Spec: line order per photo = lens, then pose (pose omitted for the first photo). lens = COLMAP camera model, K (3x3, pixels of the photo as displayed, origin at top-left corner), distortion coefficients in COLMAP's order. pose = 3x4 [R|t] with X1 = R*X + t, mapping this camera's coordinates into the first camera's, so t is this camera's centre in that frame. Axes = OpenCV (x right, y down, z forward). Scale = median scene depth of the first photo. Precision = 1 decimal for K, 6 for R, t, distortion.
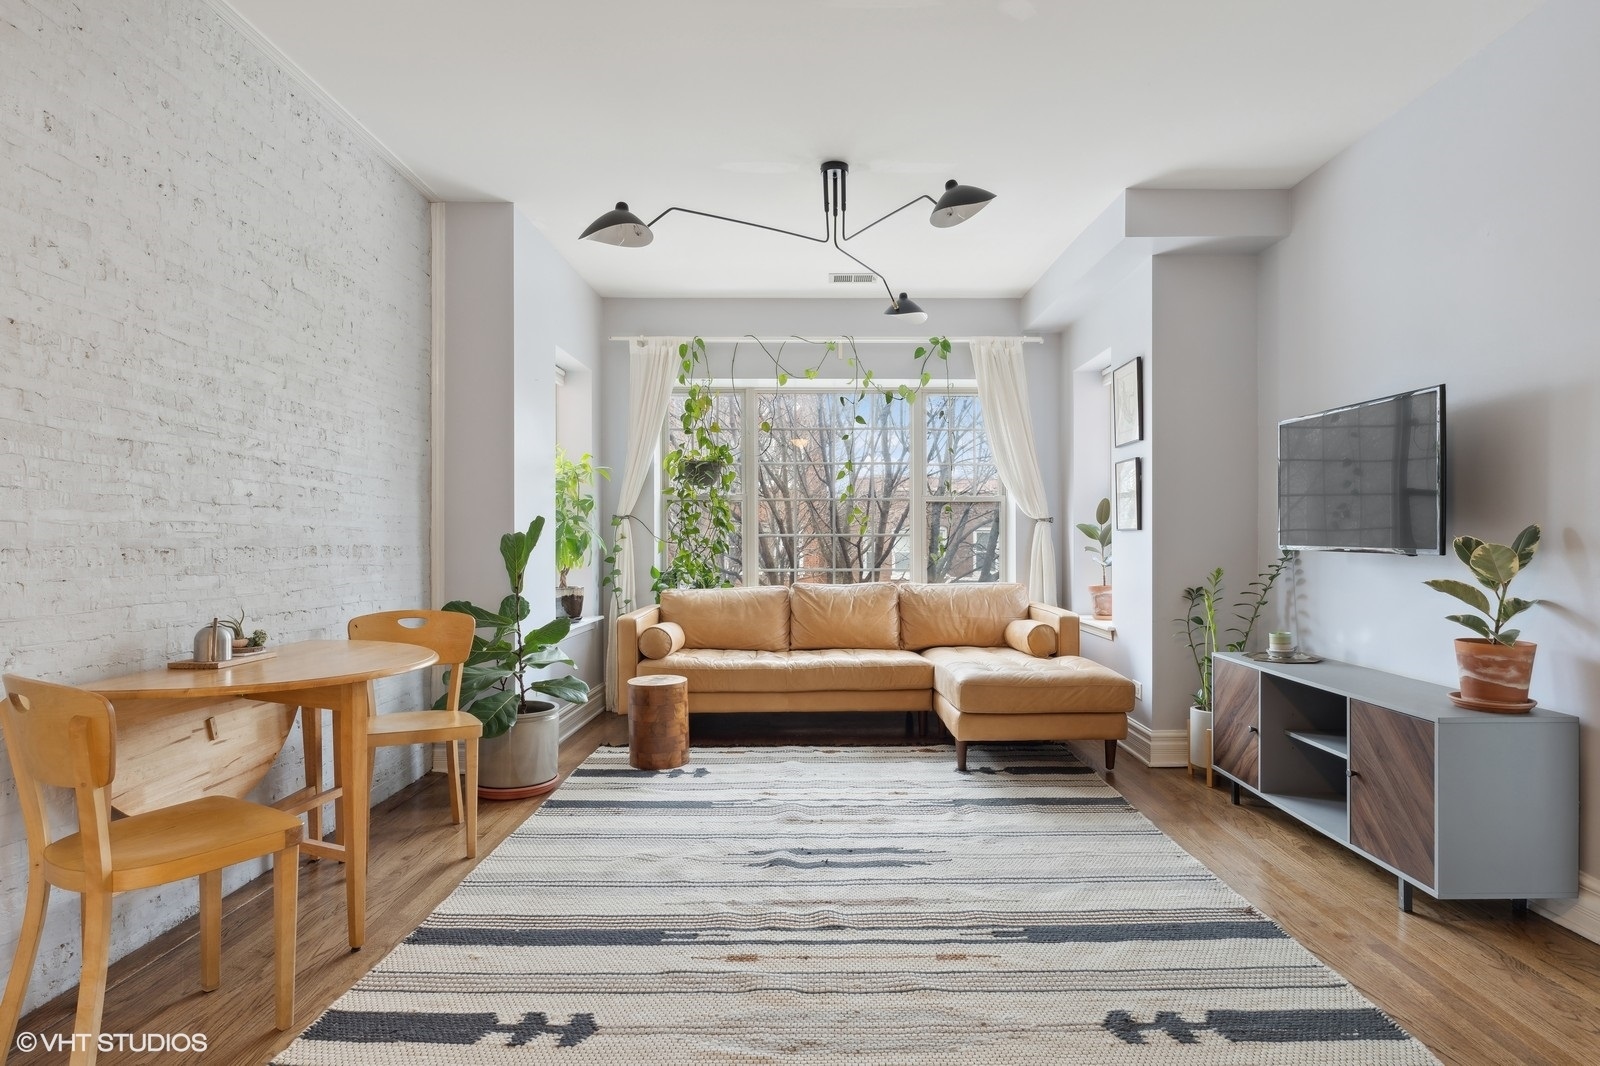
lens RADIAL K [[881.8, 0, 800.9], [0, 881.8, 545.1], [0, 0, 1]] dist [-0.000874, -0.000818]
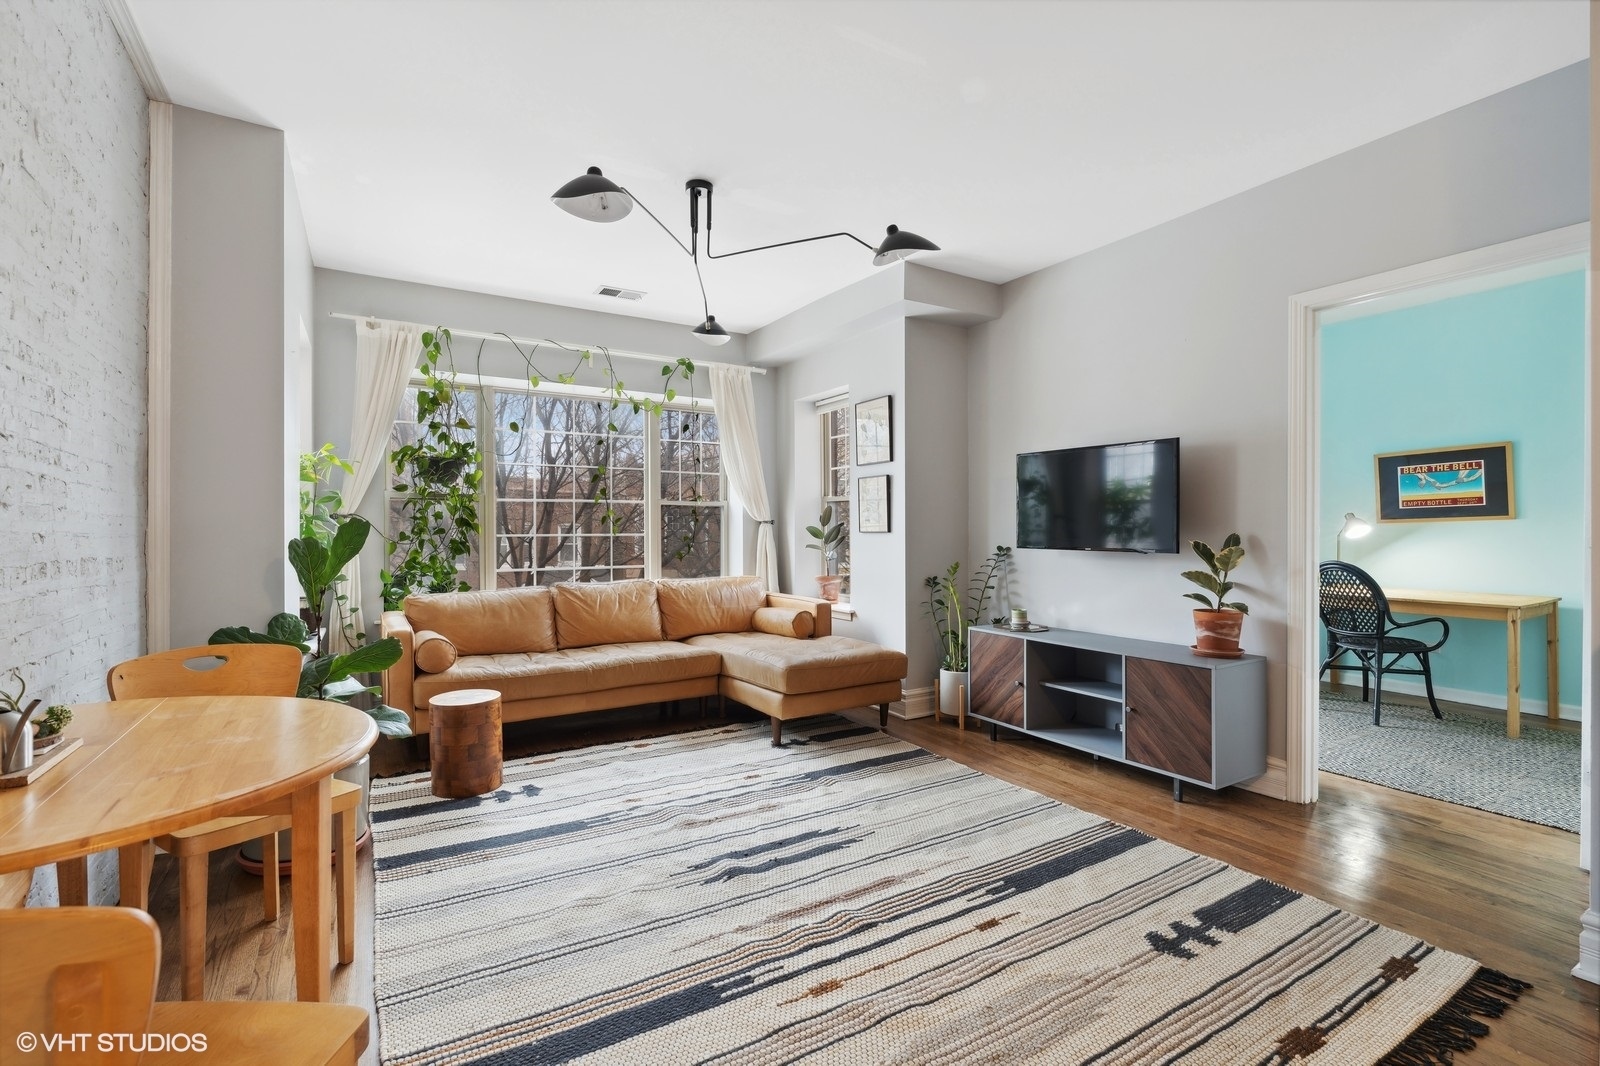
lens RADIAL K [[726.0, 0, 791.4], [0, 726.0, 531.9], [0, 0, 1]] dist [-0.004594, 0.002491]
pose [[0.851410, -0.001160, 0.524500, -0.359096], [0.004877, 0.999972, -0.005705, -0.016252], [-0.524478, 0.007415, 0.851391, 0.242153]]
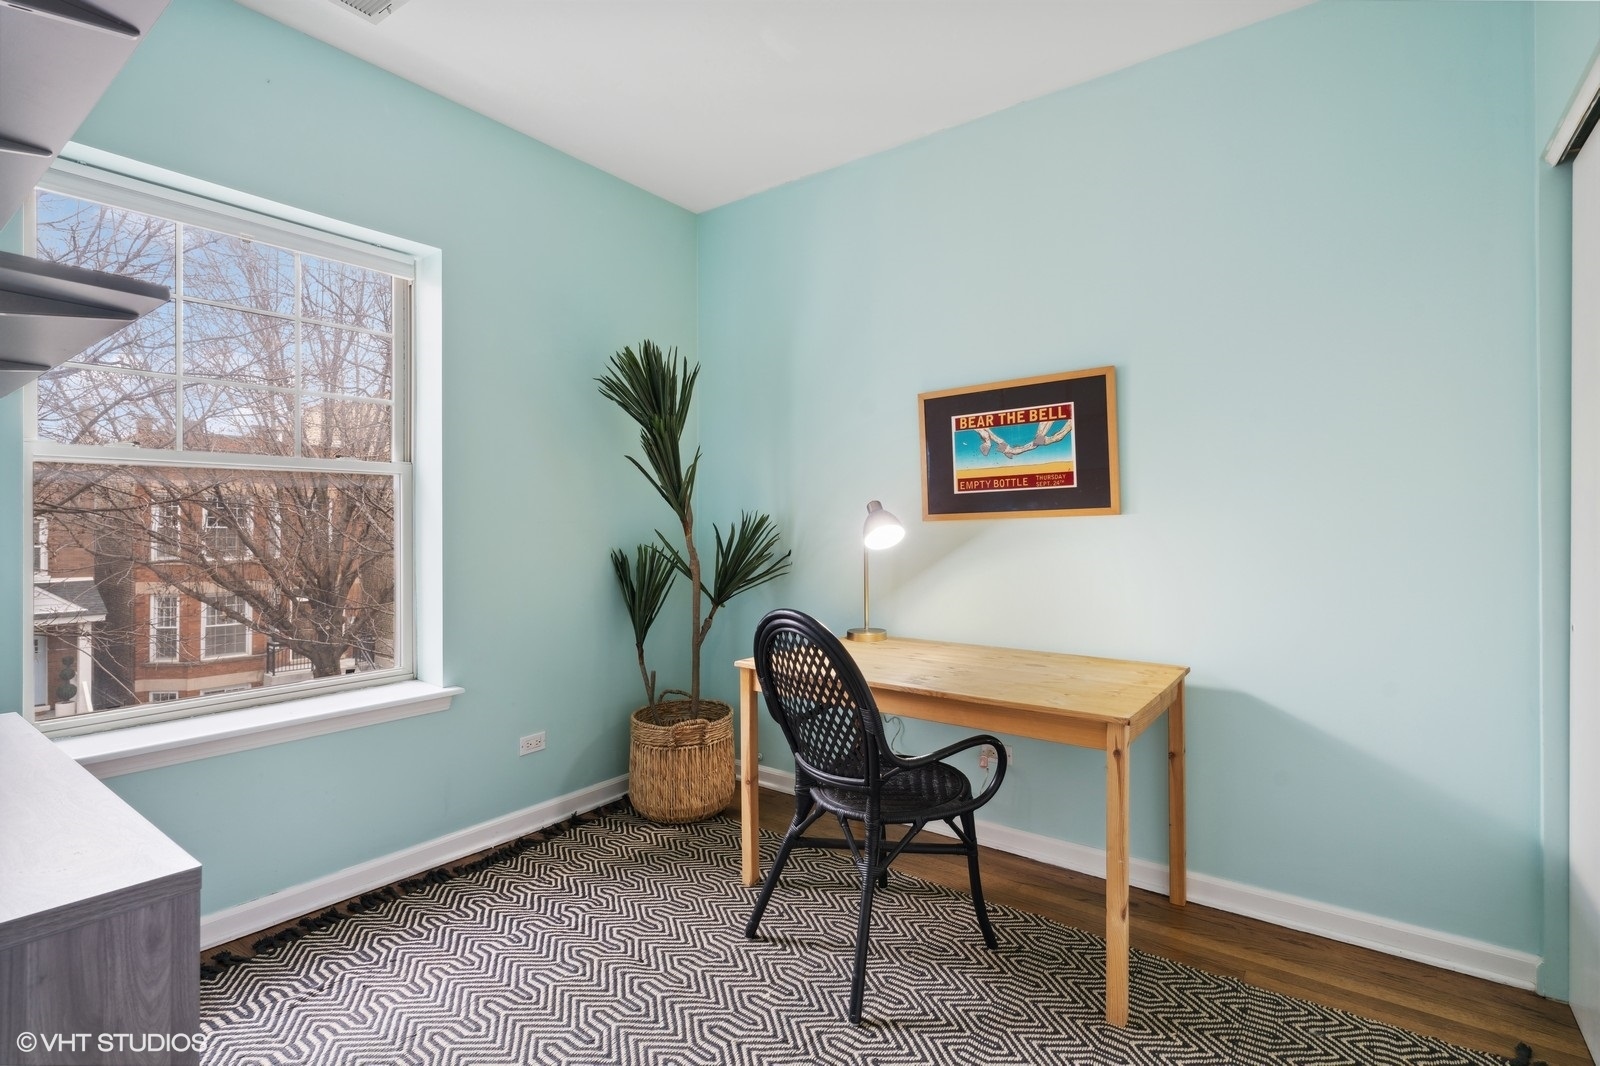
lens RADIAL K [[741.4, 0, 801.0], [0, 741.4, 518.8], [0, 0, 1]] dist [-0.008058, -0.000217]
pose [[0.598849, 0.010557, 0.800792, 0.657400], [0.005026, 0.999844, -0.016940, -0.025357], [-0.800846, 0.014169, 0.598702, 0.482946]]
